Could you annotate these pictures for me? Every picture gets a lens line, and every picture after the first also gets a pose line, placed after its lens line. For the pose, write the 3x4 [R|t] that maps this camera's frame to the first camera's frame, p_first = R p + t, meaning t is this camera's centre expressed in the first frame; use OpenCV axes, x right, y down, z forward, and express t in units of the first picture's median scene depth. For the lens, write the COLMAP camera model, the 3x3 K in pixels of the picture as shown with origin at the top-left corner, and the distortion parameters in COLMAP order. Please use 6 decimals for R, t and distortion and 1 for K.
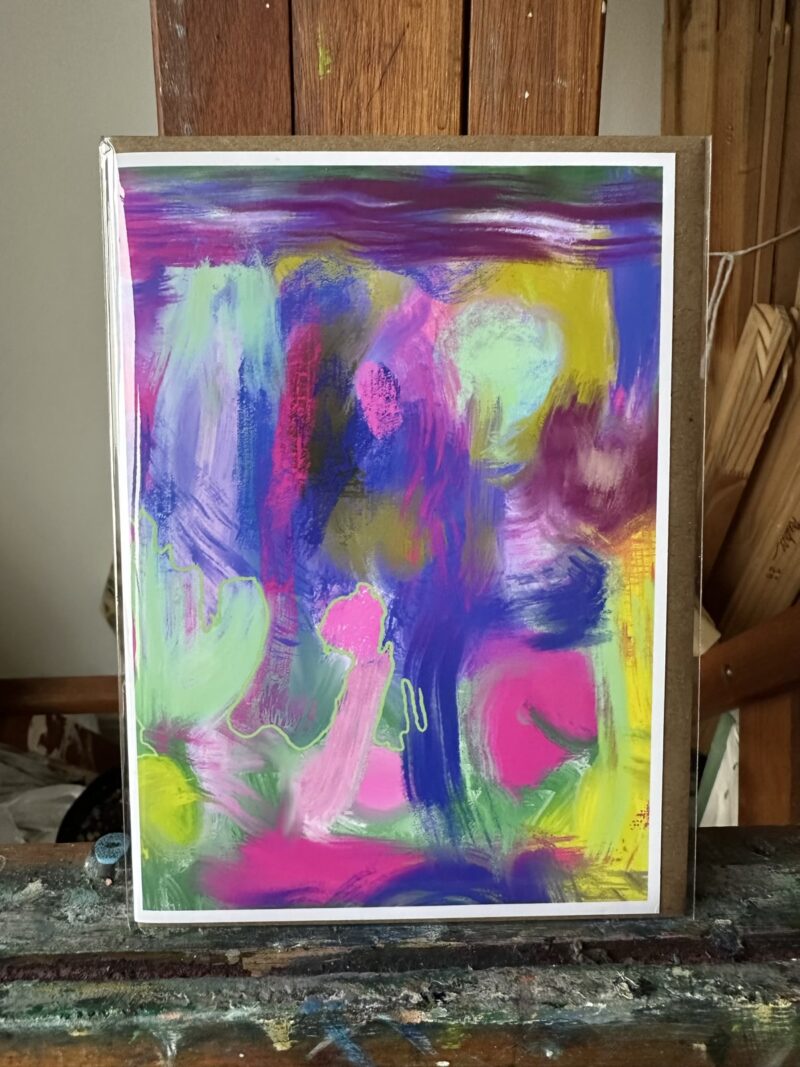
lens RADIAL K [[745.4, 0, 343.2], [0, 745.4, 506.6], [0, 0, 1]] dist [-0.005040, -0.001089]
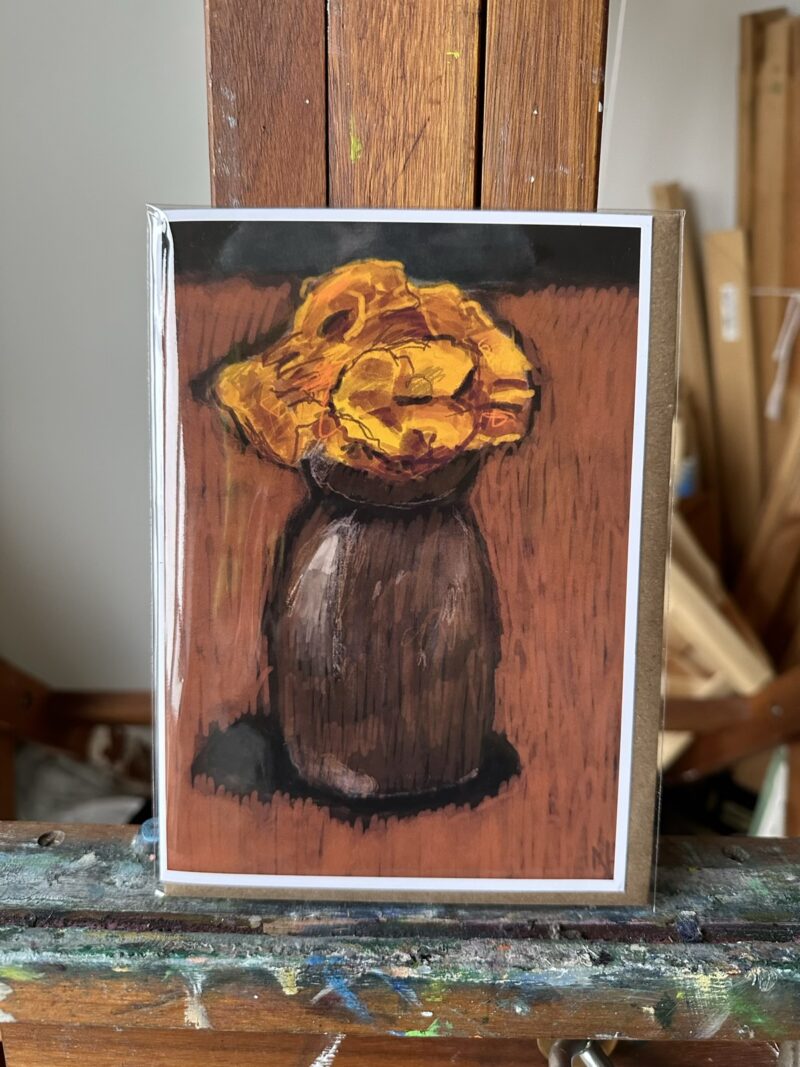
lens RADIAL K [[782.0, 0, 399.4], [0, 782.0, 538.5], [0, 0, 1]] dist [-0.051705, 0.019118]
pose [[0.998977, 0.032623, -0.031329, 0.100209], [-0.032388, 0.999443, 0.007983, -0.006531], [0.031572, -0.006960, 0.999477, -0.198373]]
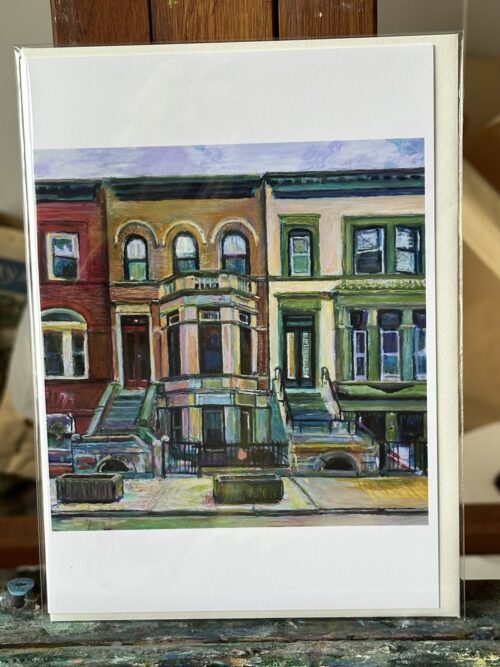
lens RADIAL K [[1522.7, 0, 247.9], [0, 1522.7, 351.0], [0, 0, 1]] dist [0.144471, 0.000000]
pose [[0.998502, -0.007941, -0.054137, 0.266623], [0.010706, 0.998643, 0.050968, -0.082729], [0.053659, -0.051471, 0.997232, -1.892770]]
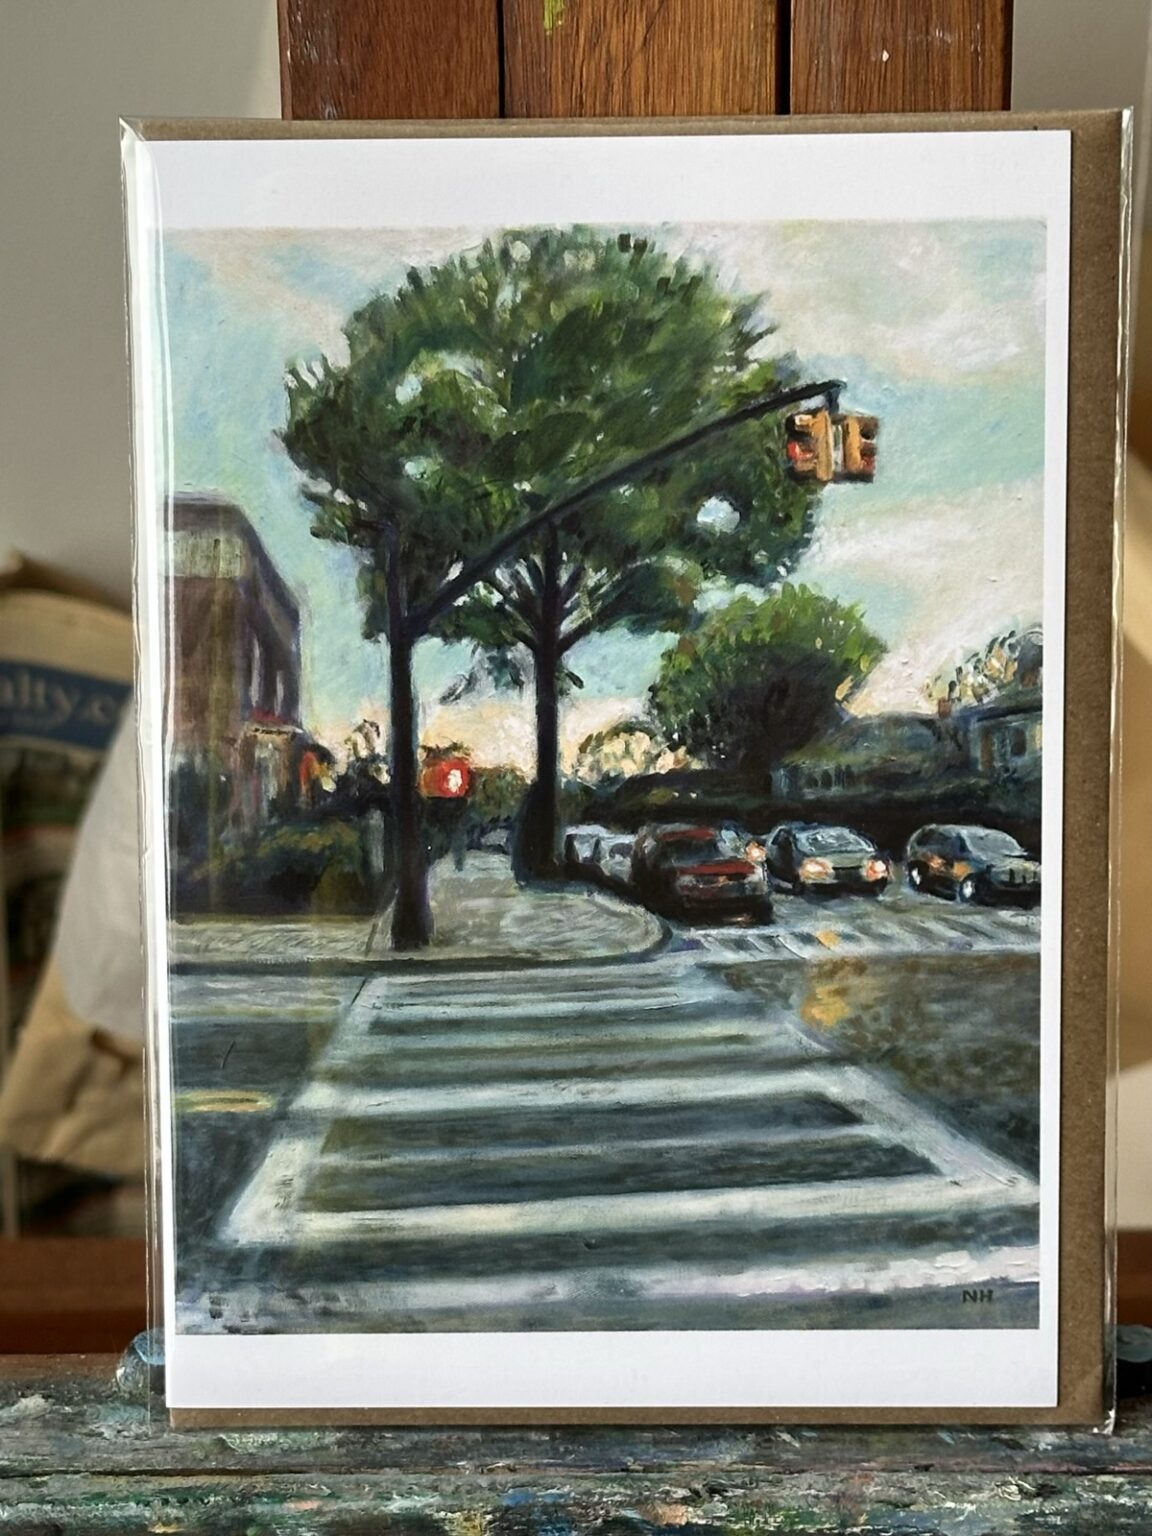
lens RADIAL K [[3506.5, 0, 564.9], [0, 3506.5, 826.2], [0, 0, 1]] dist [0.144471, 0.000000]
pose [[0.999022, 0.009325, -0.043216, 0.118353], [-0.008613, 0.999824, 0.016646, 0.032199], [0.043364, -0.016258, 0.998927, -1.956283]]
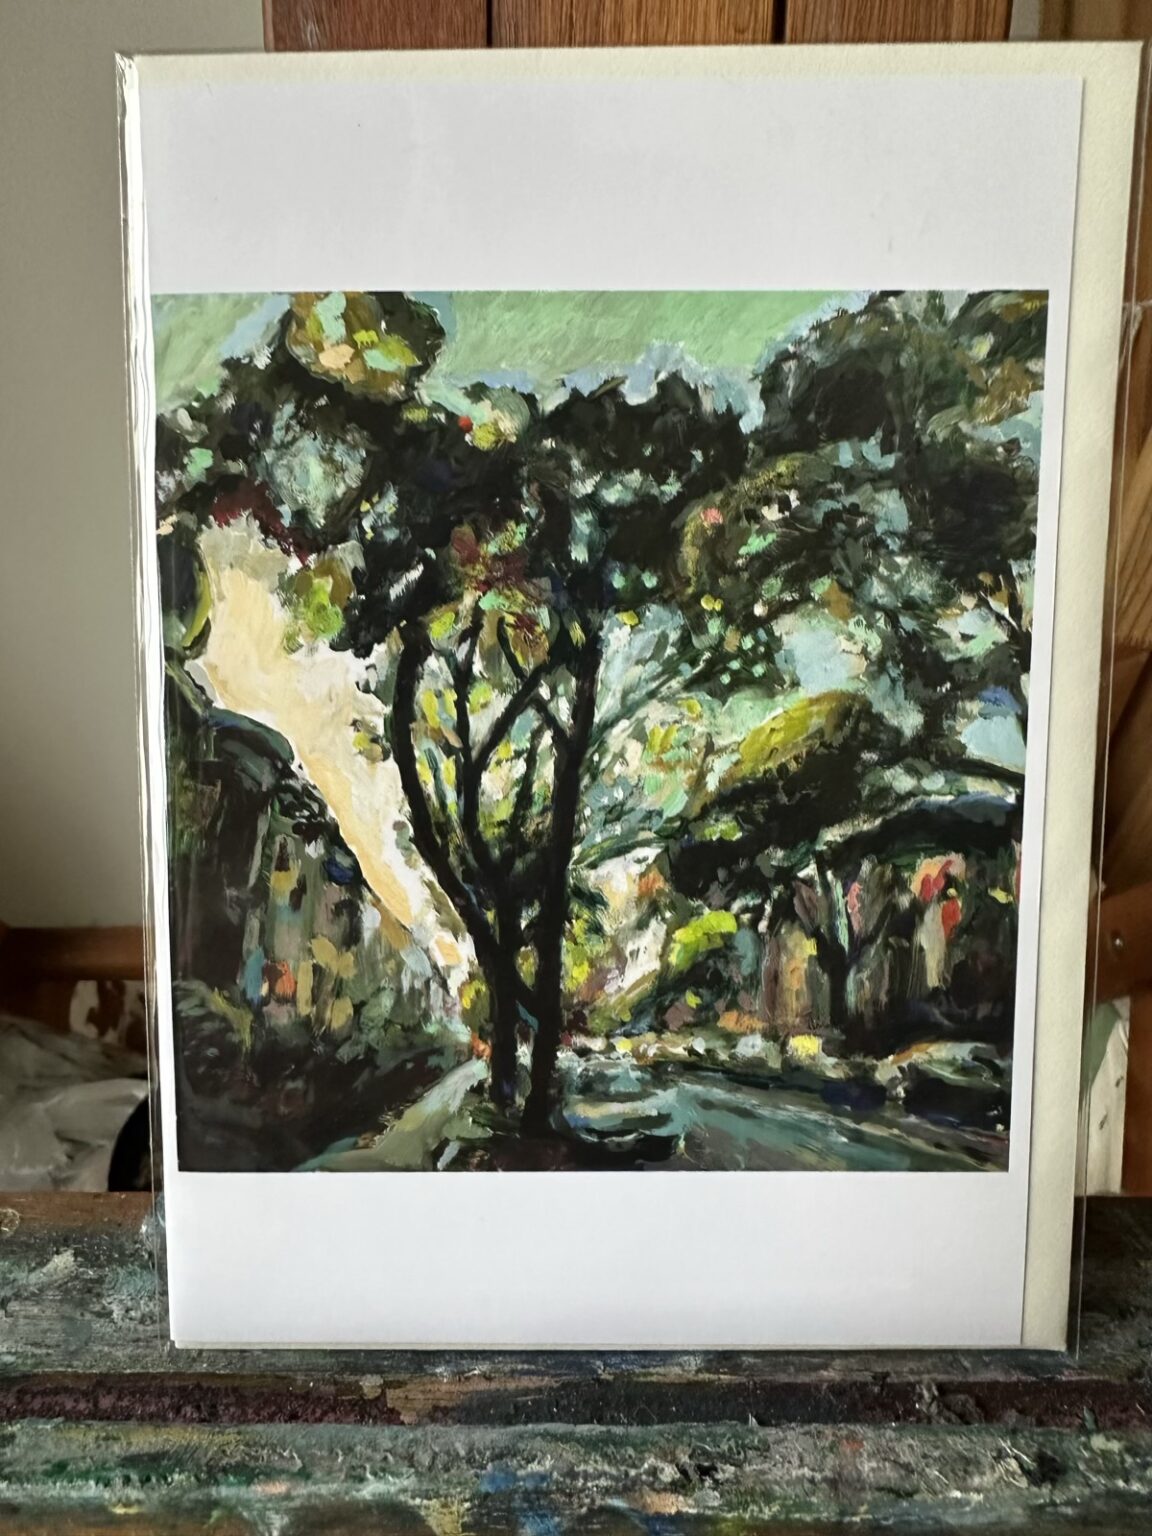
lens RADIAL K [[1073.1, 0, 494.2], [0, 1073.1, 722.8], [0, 0, 1]] dist [-0.005040, -0.001089]
pose [[0.999406, 0.016339, -0.030332, -0.028400], [-0.015330, 0.999331, 0.033206, 0.014744], [0.030854, -0.032721, 0.998988, 0.127730]]
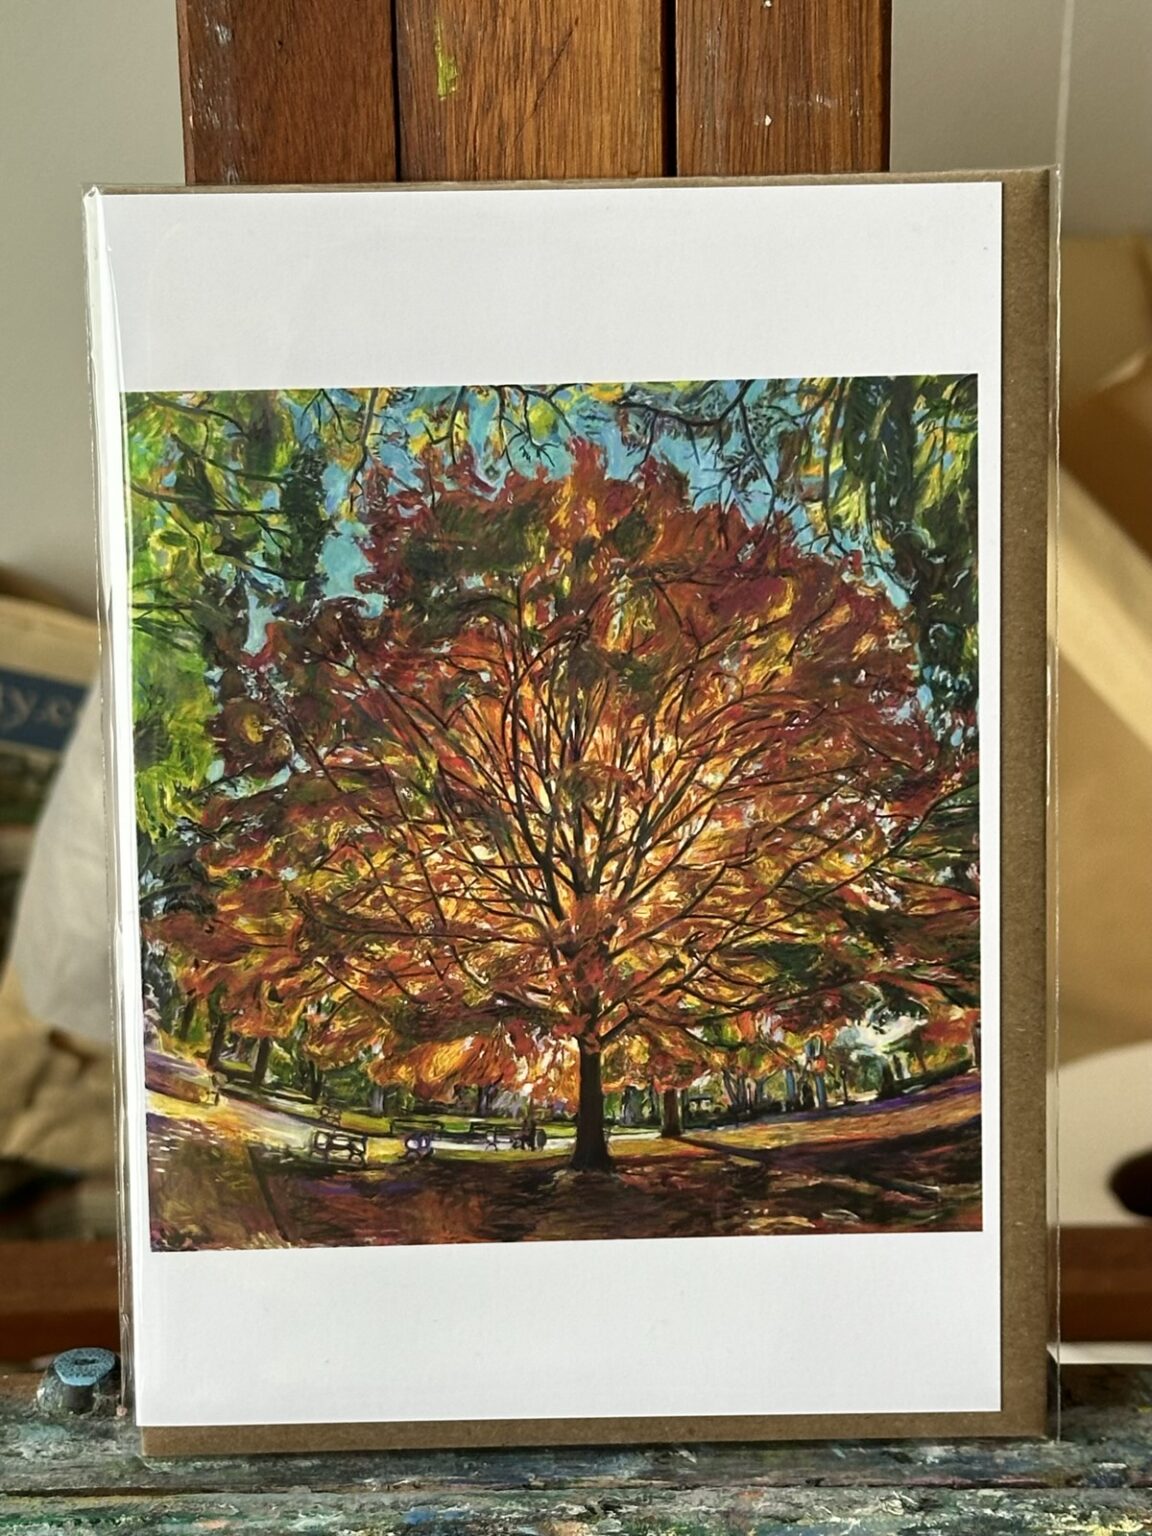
lens RADIAL K [[3506.5, 0, 575.9], [0, 3506.5, 816.3], [0, 0, 1]] dist [0.144471, 0.000000]
pose [[0.999269, 0.004423, -0.037961, 0.204927], [-0.003543, 0.999725, 0.023199, -0.032989], [0.038054, -0.023048, 0.999010, -2.053303]]
